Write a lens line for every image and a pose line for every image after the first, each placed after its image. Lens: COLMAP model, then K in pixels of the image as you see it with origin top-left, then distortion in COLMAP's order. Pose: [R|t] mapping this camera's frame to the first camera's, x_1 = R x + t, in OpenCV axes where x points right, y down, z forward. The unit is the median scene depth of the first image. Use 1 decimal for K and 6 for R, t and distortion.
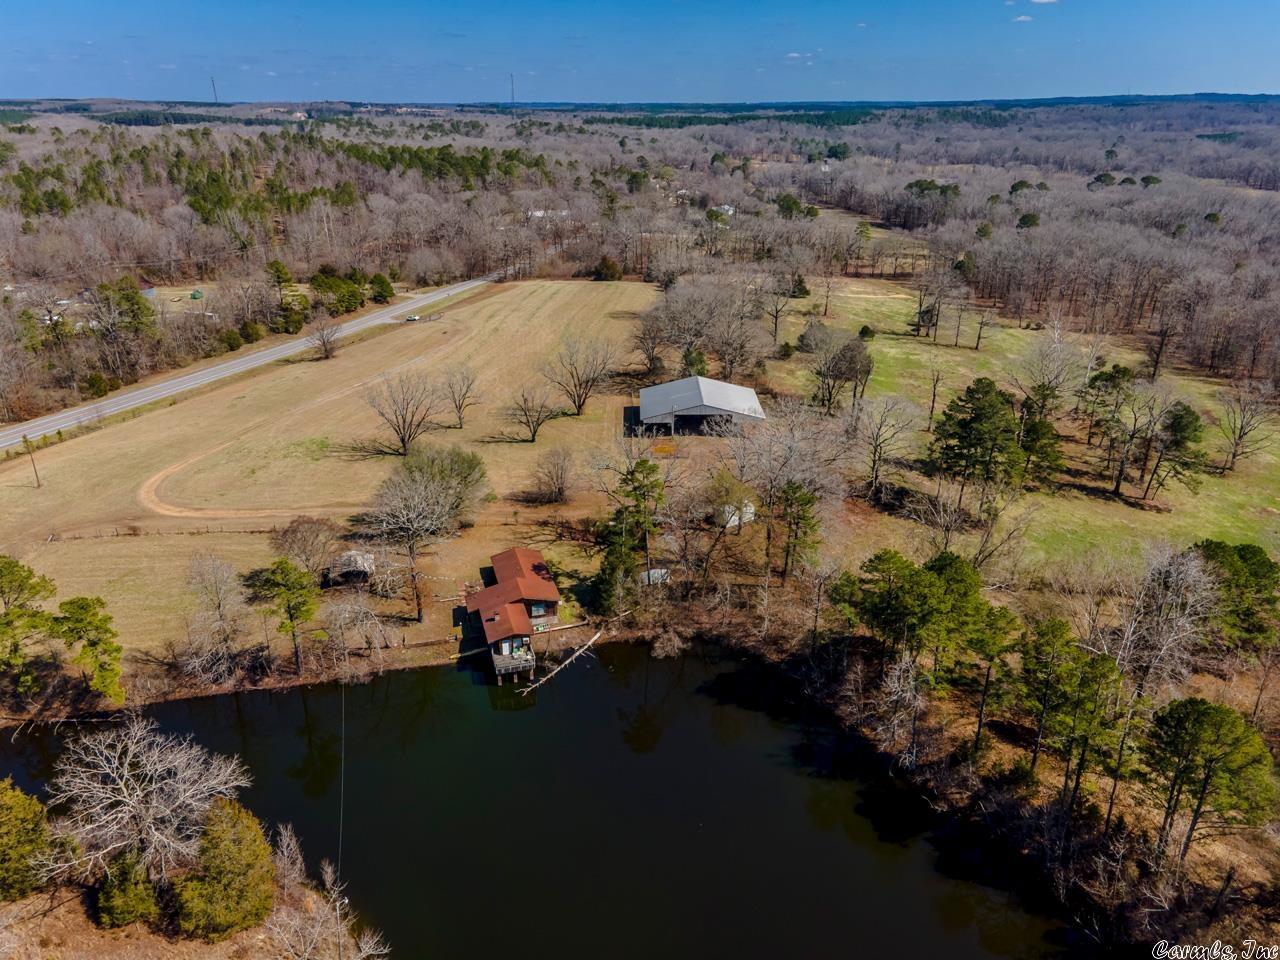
lens RADIAL K [[933.7, 0, 628.1], [0, 933.7, 475.1], [0, 0, 1]] dist [0.010022, 0.084439]
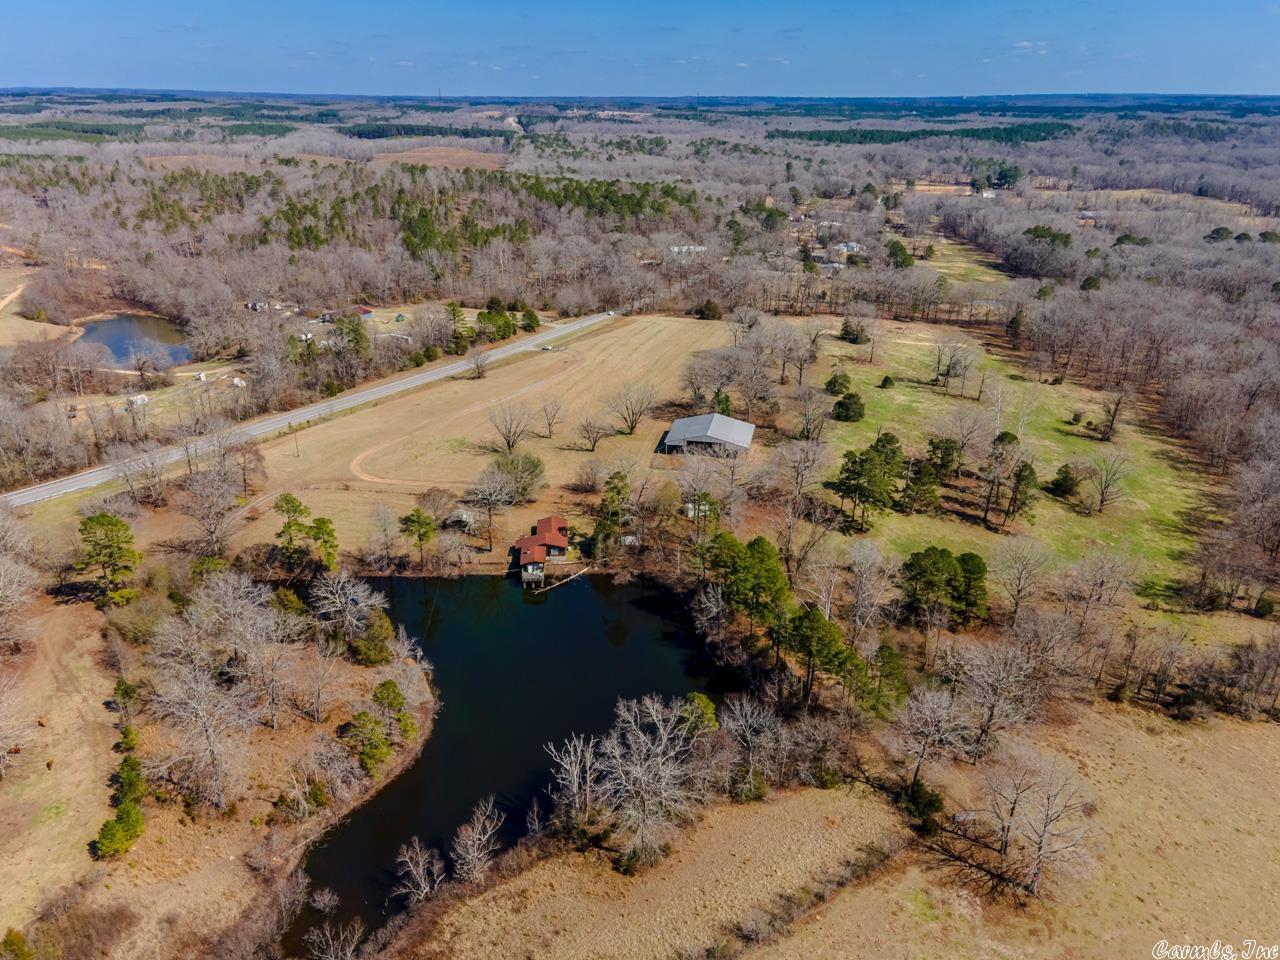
lens RADIAL K [[932.2, 0, 629.1], [0, 932.2, 476.7], [0, 0, 1]] dist [0.021078, 0.051914]
pose [[0.979197, 0.083123, -0.185104, 0.223356], [-0.081440, 0.996538, 0.016691, -0.023188], [0.185850, -0.001269, 0.982577, -0.440377]]
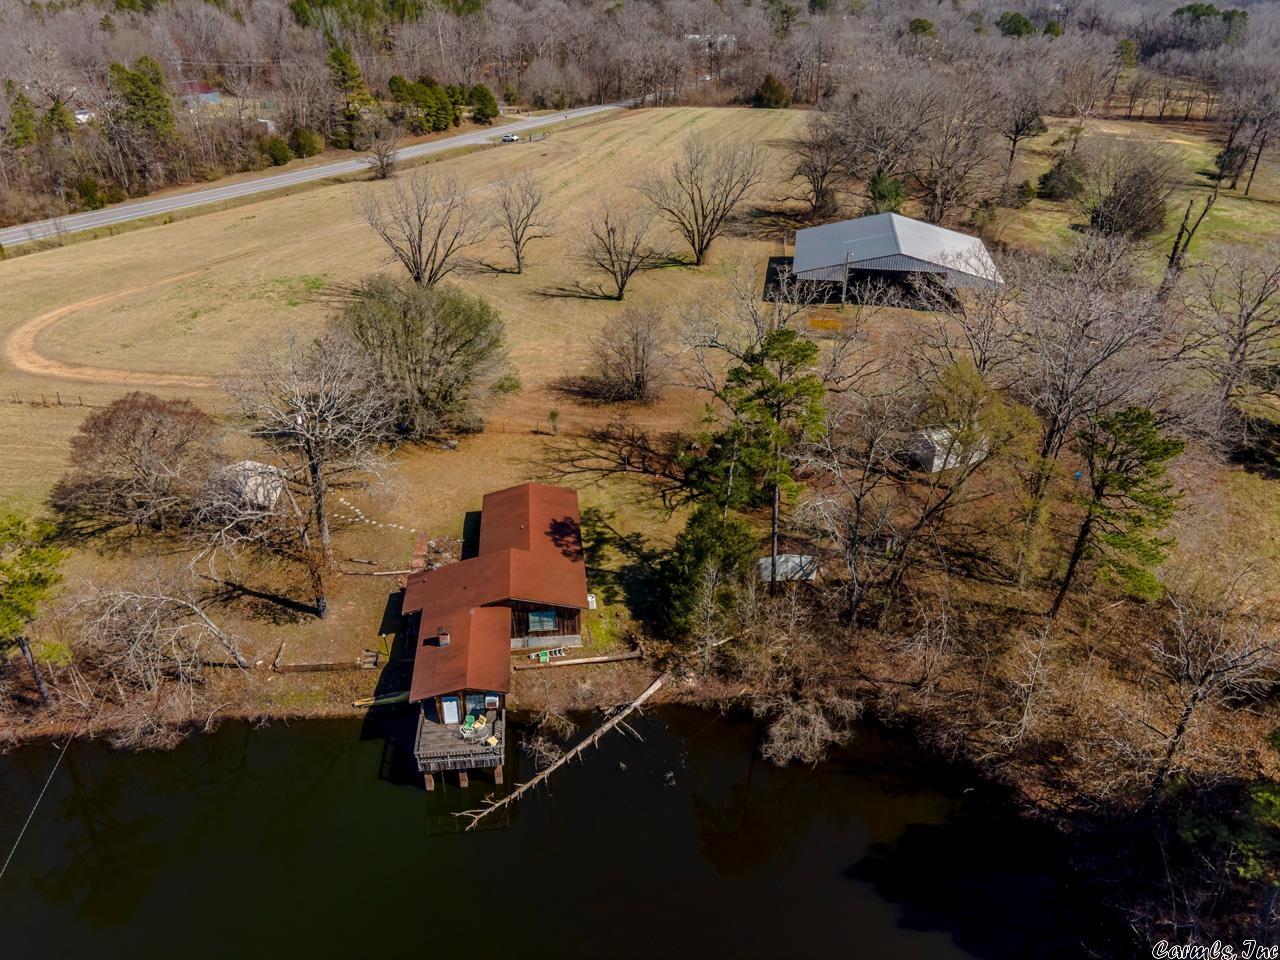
lens RADIAL K [[930.5, 0, 628.8], [0, 930.5, 481.9], [0, 0, 1]] dist [0.019544, 0.042739]
pose [[0.984826, 0.091431, -0.147507, 0.009762], [-0.071053, 0.987887, 0.137950, -0.000344], [0.158333, -0.125376, 0.979393, 0.335402]]
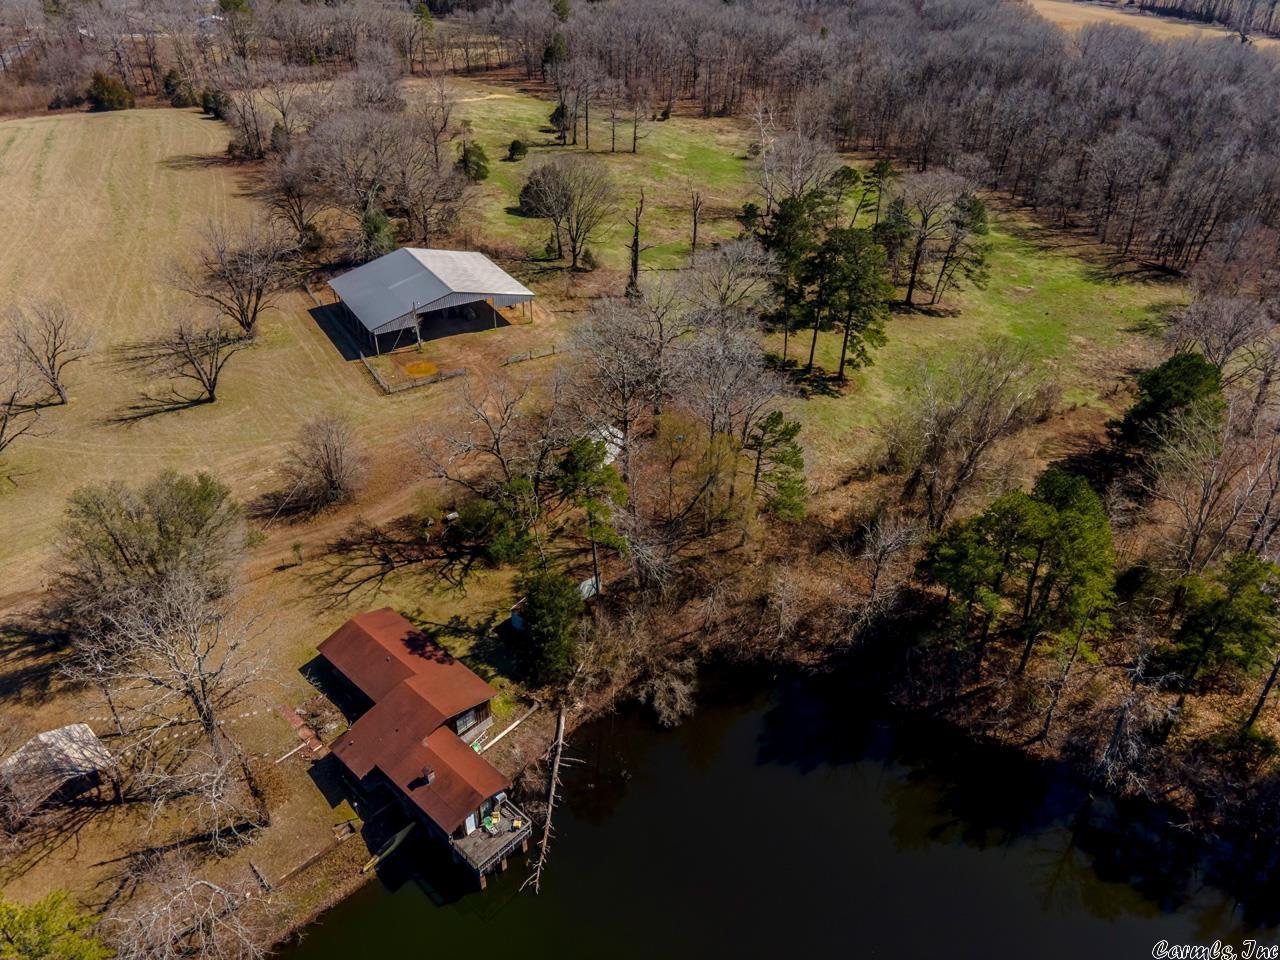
lens RADIAL K [[932.2, 0, 629.1], [0, 932.2, 476.7], [0, 0, 1]] dist [0.021078, 0.051914]
pose [[0.858889, -0.279475, 0.429189, -0.138554], [0.188798, 0.951749, 0.241929, -0.082669], [-0.476093, -0.126760, 0.870211, 0.281850]]
